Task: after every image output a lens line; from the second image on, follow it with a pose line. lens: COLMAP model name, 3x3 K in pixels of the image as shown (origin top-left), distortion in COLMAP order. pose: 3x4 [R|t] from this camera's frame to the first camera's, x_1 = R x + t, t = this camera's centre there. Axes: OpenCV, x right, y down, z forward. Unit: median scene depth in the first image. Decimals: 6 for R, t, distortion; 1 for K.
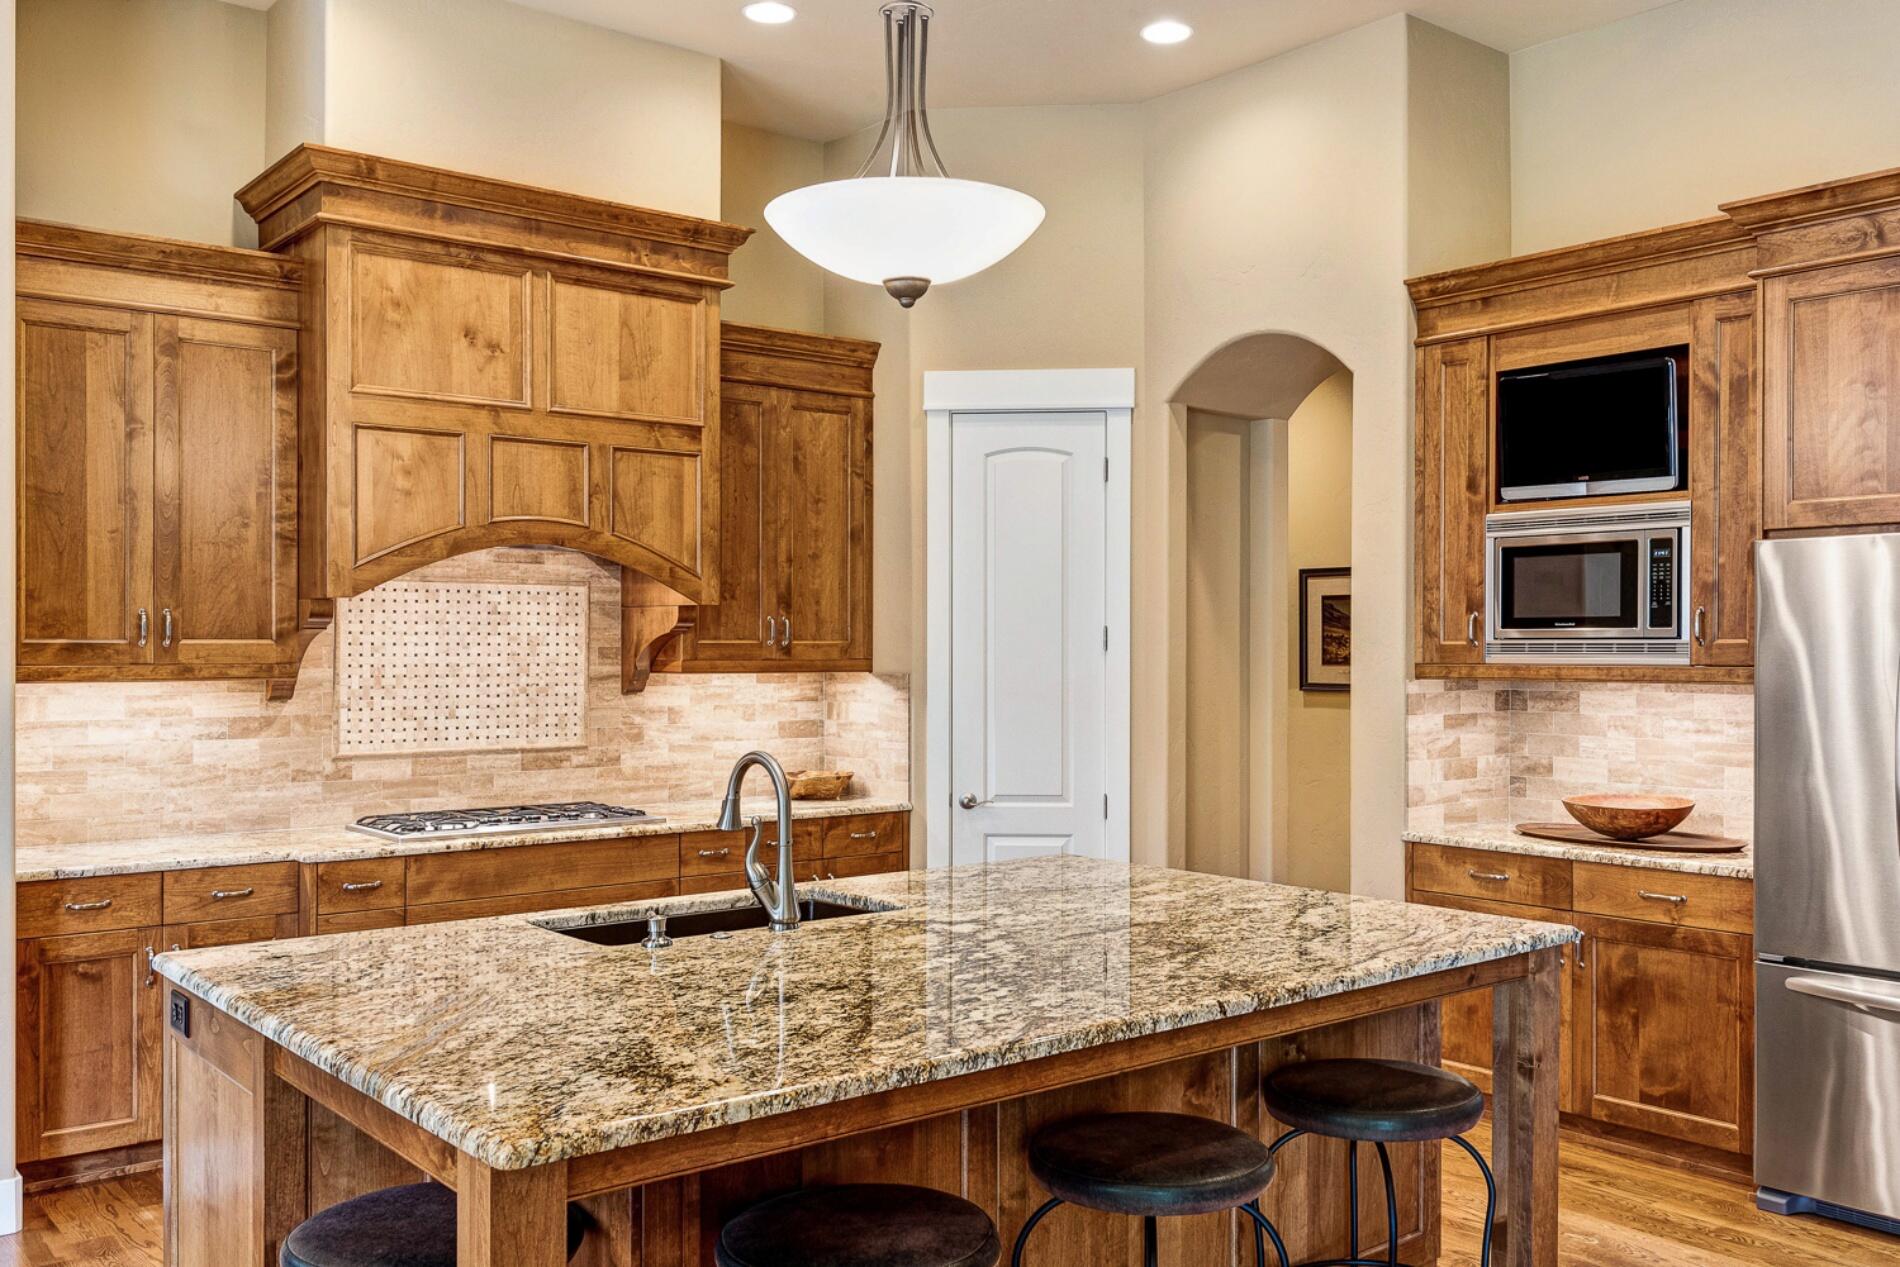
lens RADIAL K [[1628.9, 0, 1019.8], [0, 1628.9, 663.7], [0, 0, 1]] dist [-0.009776, 0.026614]
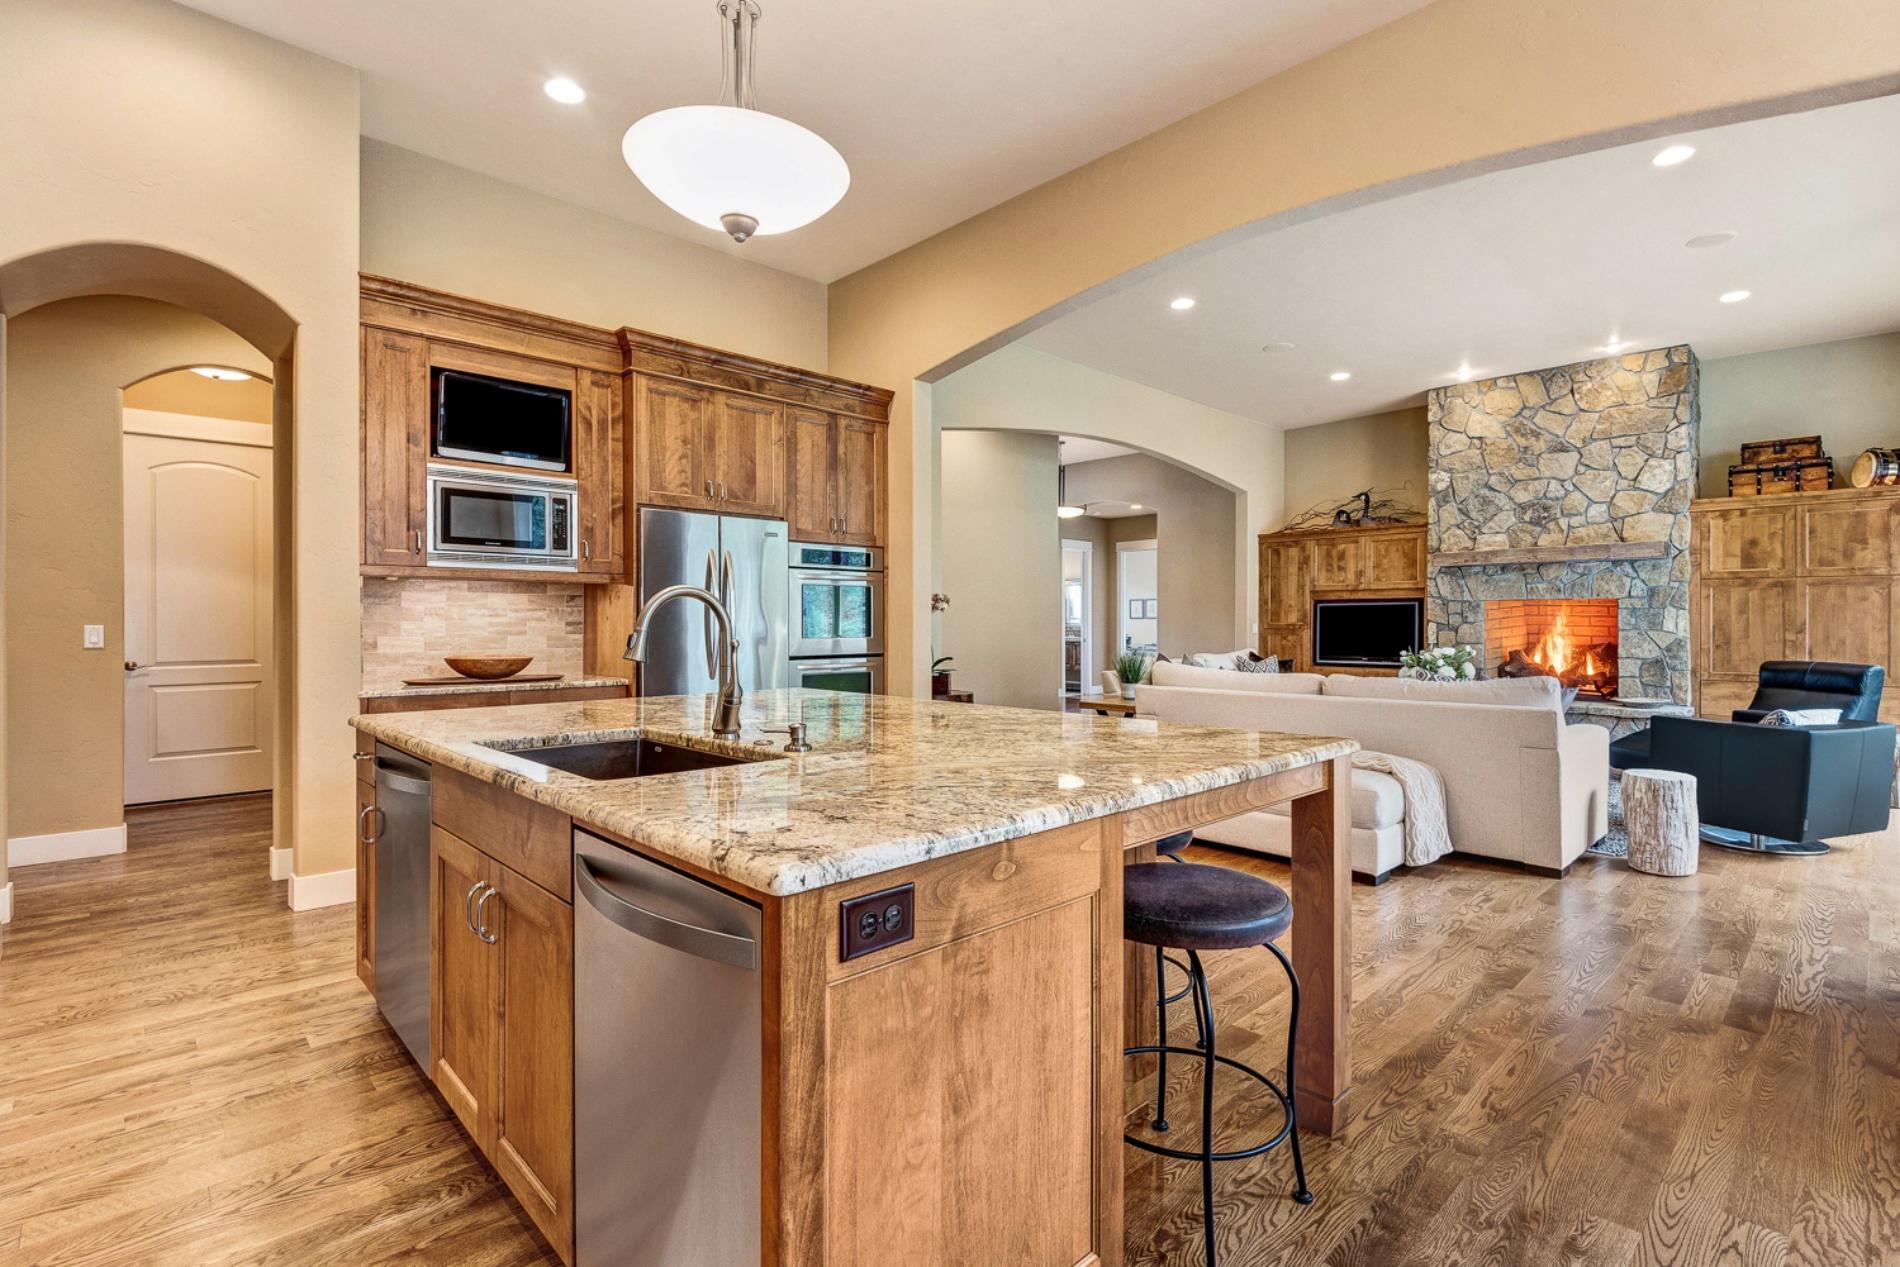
lens RADIAL K [[879.0, 0, 927.4], [0, 879.0, 601.0], [0, 0, 1]] dist [0.004204, -0.011044]
pose [[-0.045948, 0.025365, 0.998622, -0.487622], [0.008744, 0.999649, -0.024989, 0.051525], [-0.998906, 0.007584, -0.046154, 0.580589]]
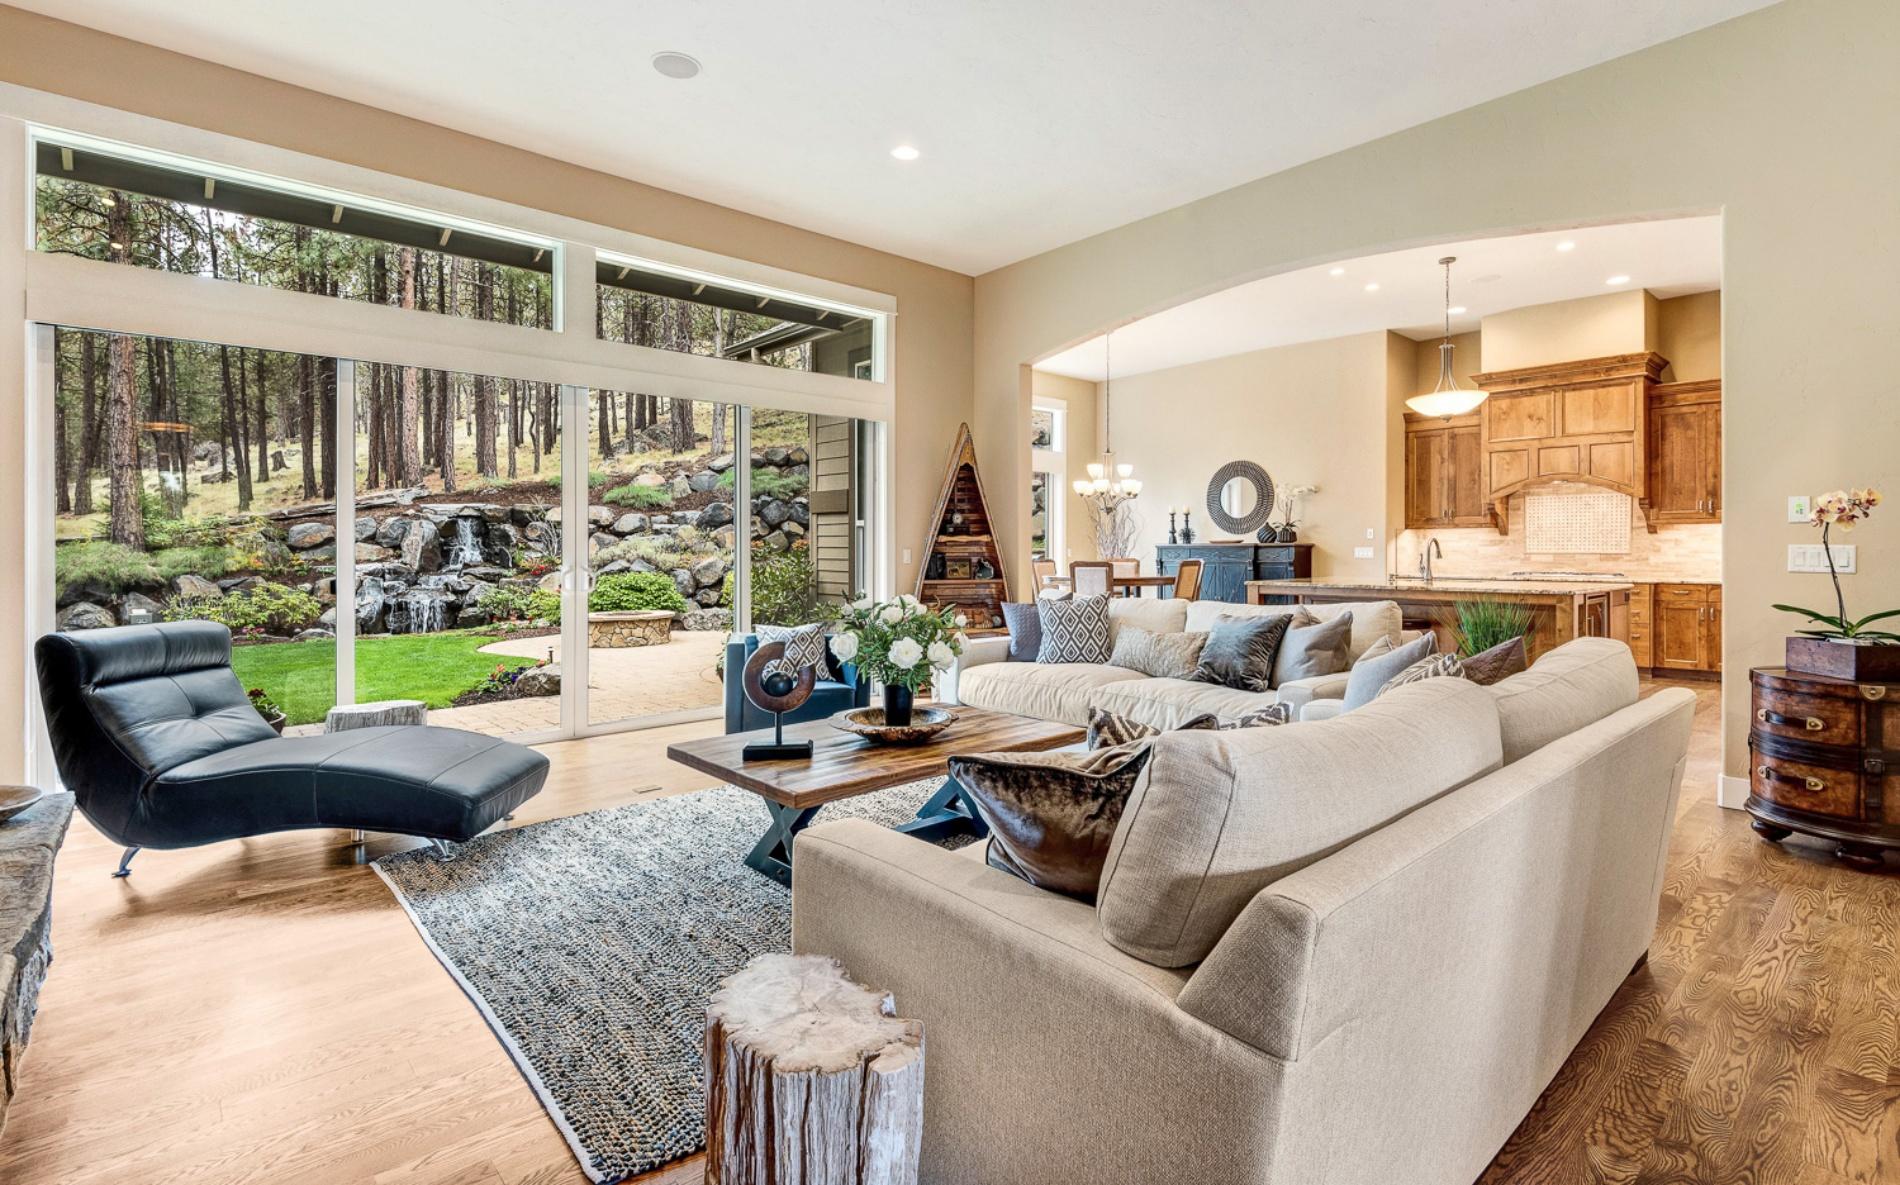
lens RADIAL K [[889.2, 0, 932.8], [0, 889.2, 551.7], [0, 0, 1]] dist [0.005938, -0.009064]
pose [[0.008817, 0.005266, -0.999947, 1.322710], [-0.004334, 0.999977, 0.005228, 0.051636], [0.999952, 0.004287, 0.008839, -0.161934]]
